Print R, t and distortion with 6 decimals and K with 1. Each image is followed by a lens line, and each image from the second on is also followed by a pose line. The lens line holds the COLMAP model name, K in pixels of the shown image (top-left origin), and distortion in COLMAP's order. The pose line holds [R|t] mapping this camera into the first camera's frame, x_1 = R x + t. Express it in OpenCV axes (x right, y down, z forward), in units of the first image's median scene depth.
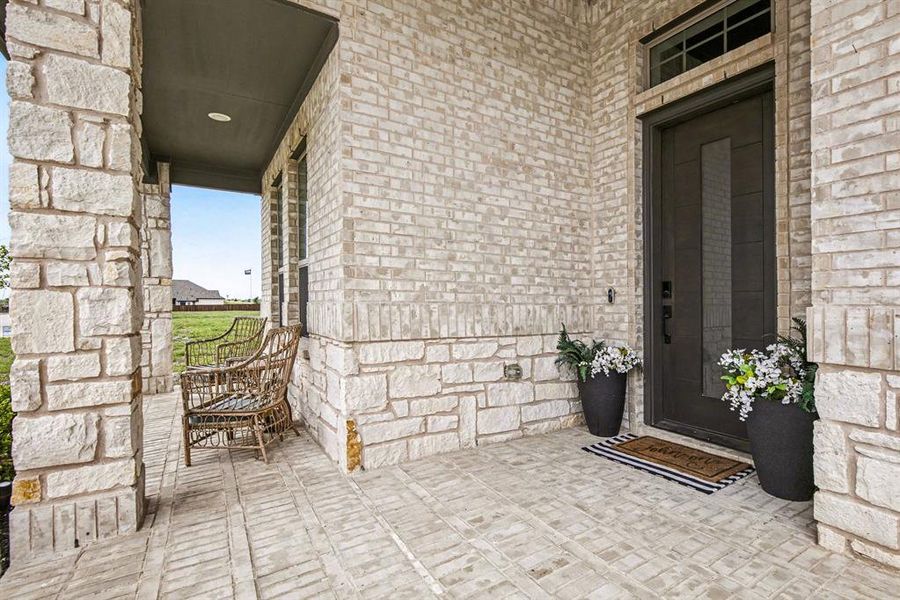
lens RADIAL K [[415.3, 0, 449.3], [0, 415.3, 297.8], [0, 0, 1]] dist [-0.000549, -0.001302]
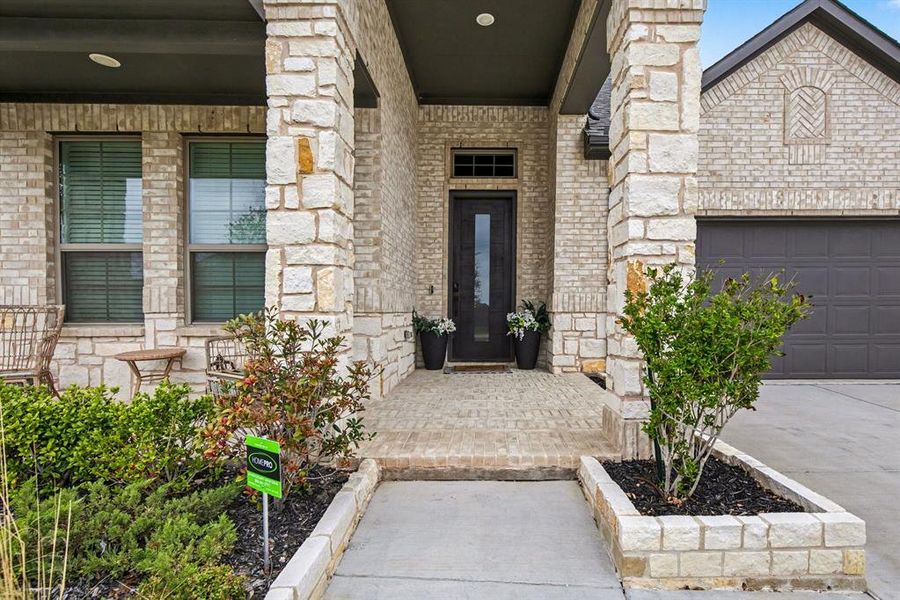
lens RADIAL K [[422.3, 0, 452.8], [0, 422.3, 309.9], [0, 0, 1]] dist [-0.003461, -0.000585]
pose [[0.589131, -0.008245, 0.807996, -0.990346], [-0.010639, 0.999782, 0.017959, 0.047826], [-0.807968, -0.019177, 0.588915, -0.091676]]
